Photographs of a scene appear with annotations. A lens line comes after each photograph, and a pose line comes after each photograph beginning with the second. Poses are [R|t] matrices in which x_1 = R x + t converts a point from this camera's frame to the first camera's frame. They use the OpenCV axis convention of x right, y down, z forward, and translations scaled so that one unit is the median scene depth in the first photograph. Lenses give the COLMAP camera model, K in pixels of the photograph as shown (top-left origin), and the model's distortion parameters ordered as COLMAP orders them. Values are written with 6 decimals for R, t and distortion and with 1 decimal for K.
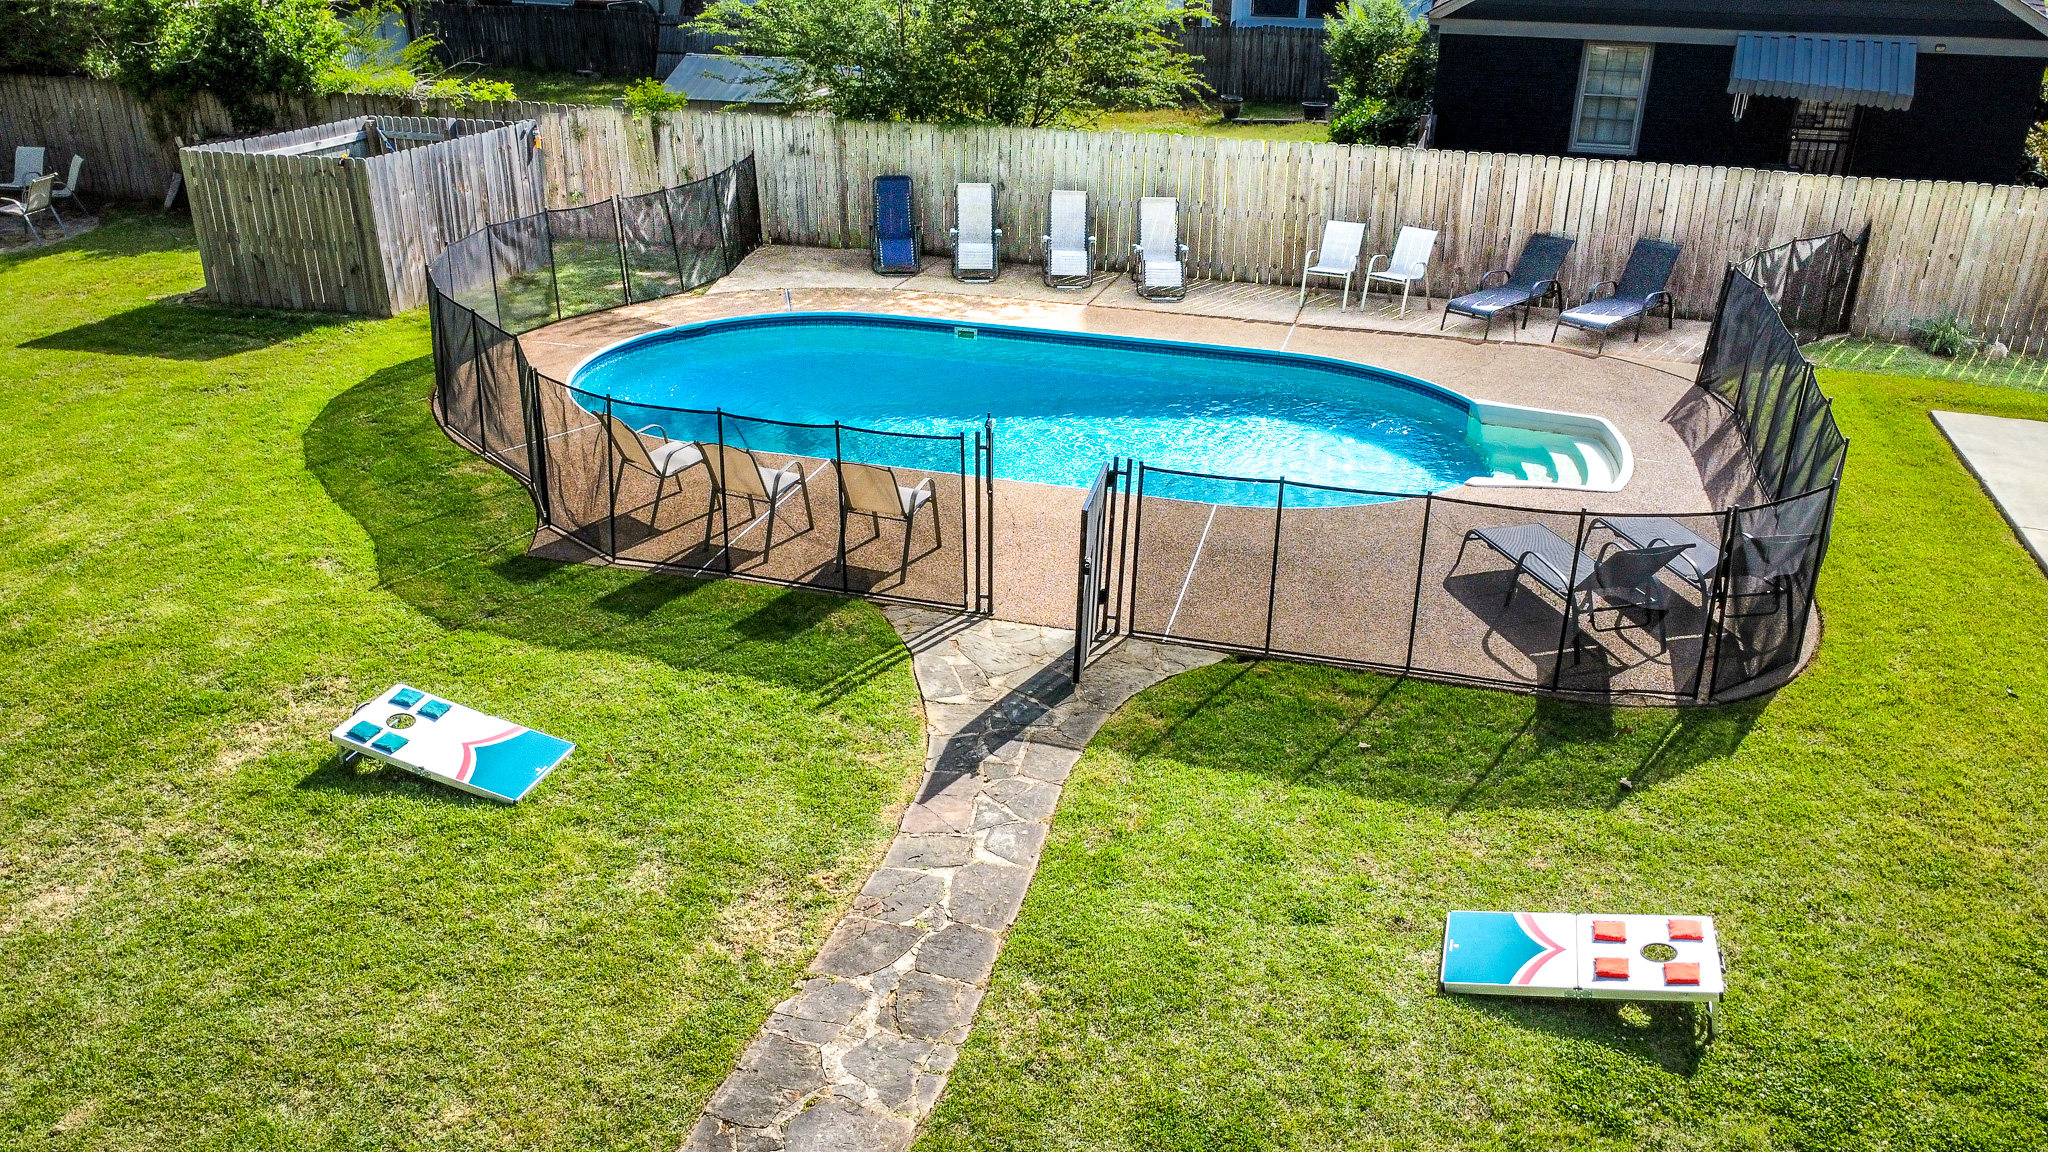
lens RADIAL K [[1539.2, 0, 1027.7], [0, 1539.2, 574.2], [0, 0, 1]] dist [0.002609, -0.003883]
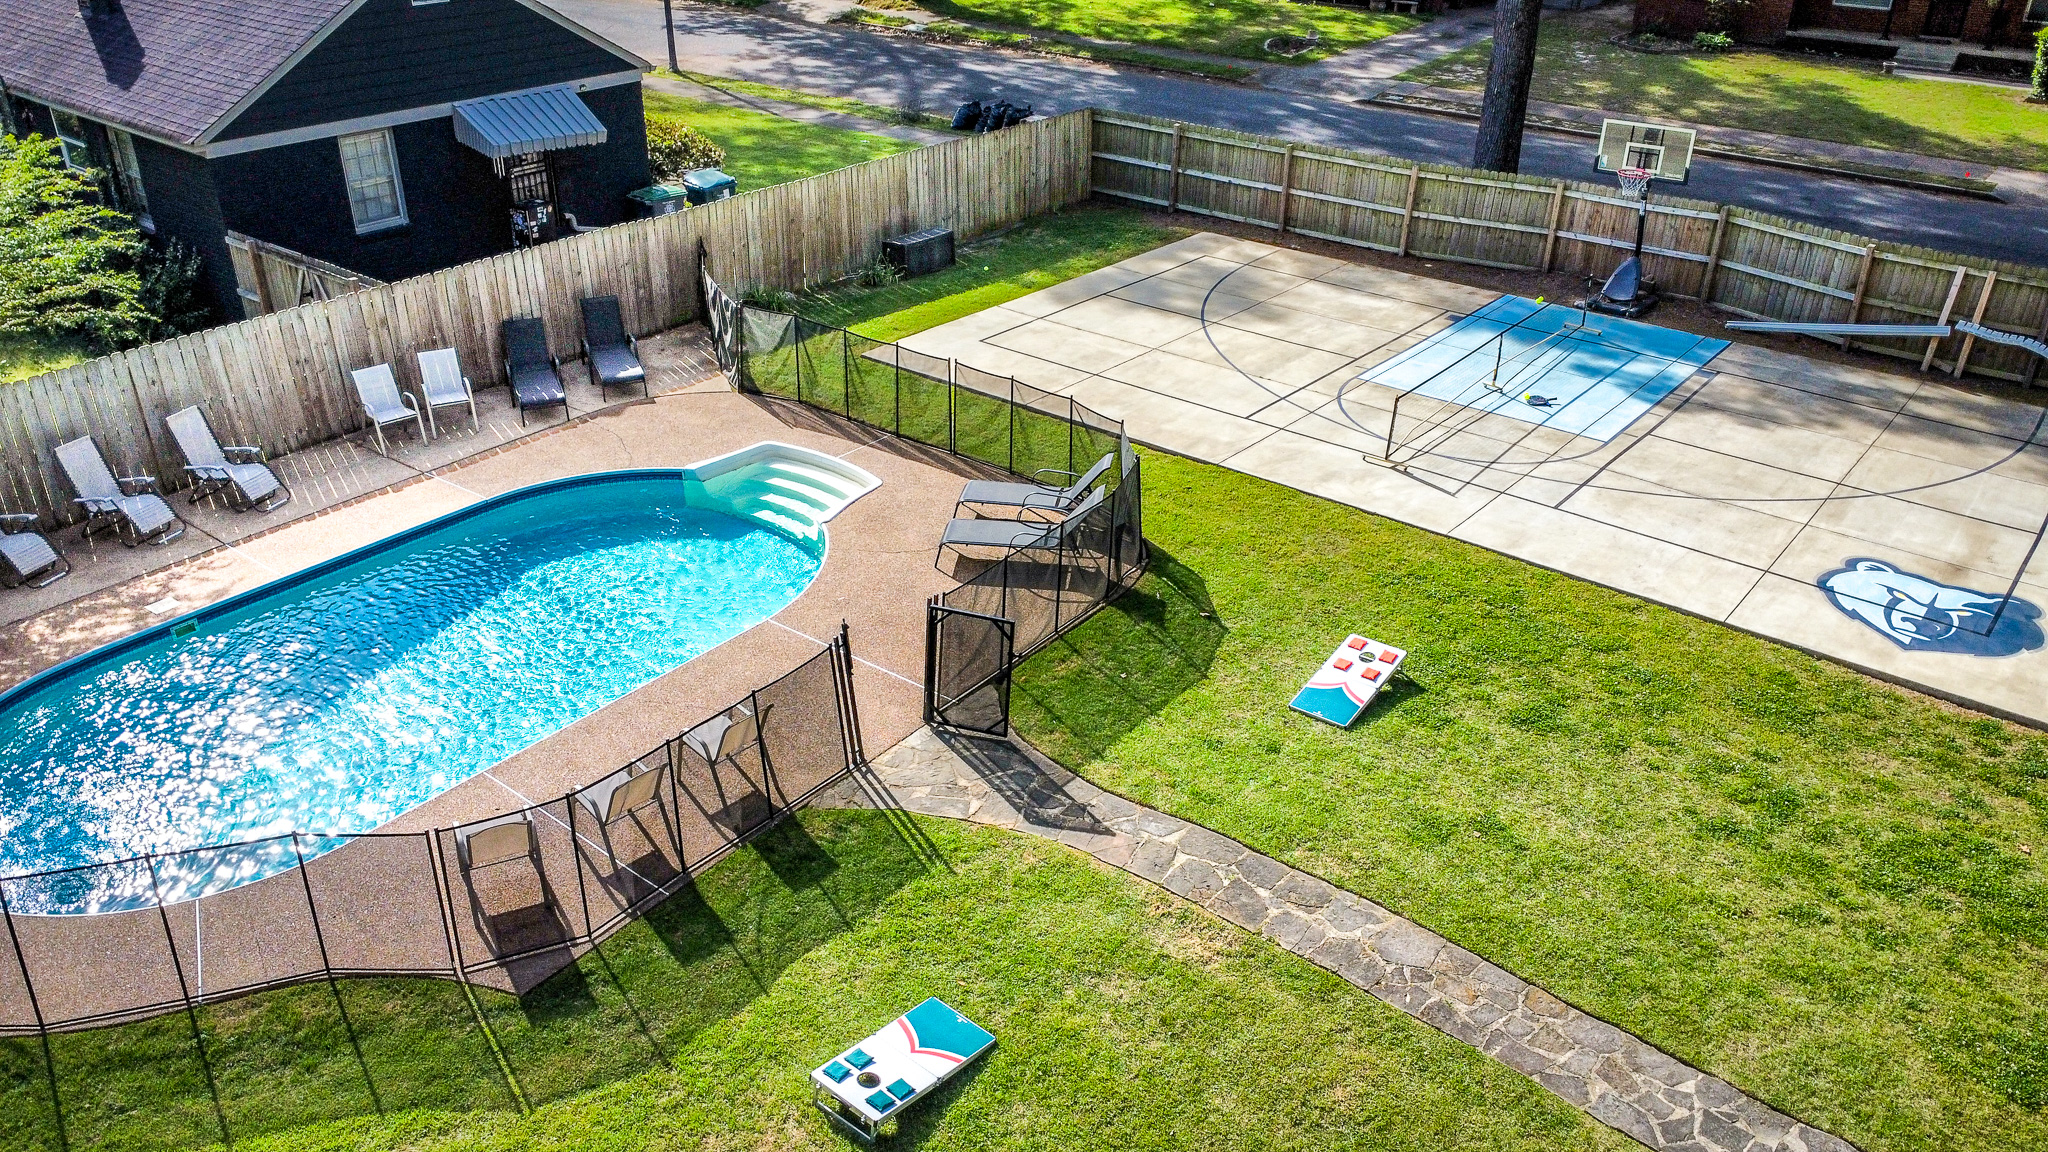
lens RADIAL K [[1539.2, 0, 1027.7], [0, 1539.2, 574.2], [0, 0, 1]] dist [0.002609, -0.003883]
pose [[0.369204, -0.449028, 0.813672, -1.018303], [0.380226, 0.871883, 0.308624, -0.486396], [-0.848007, 0.195434, 0.492635, 0.248069]]
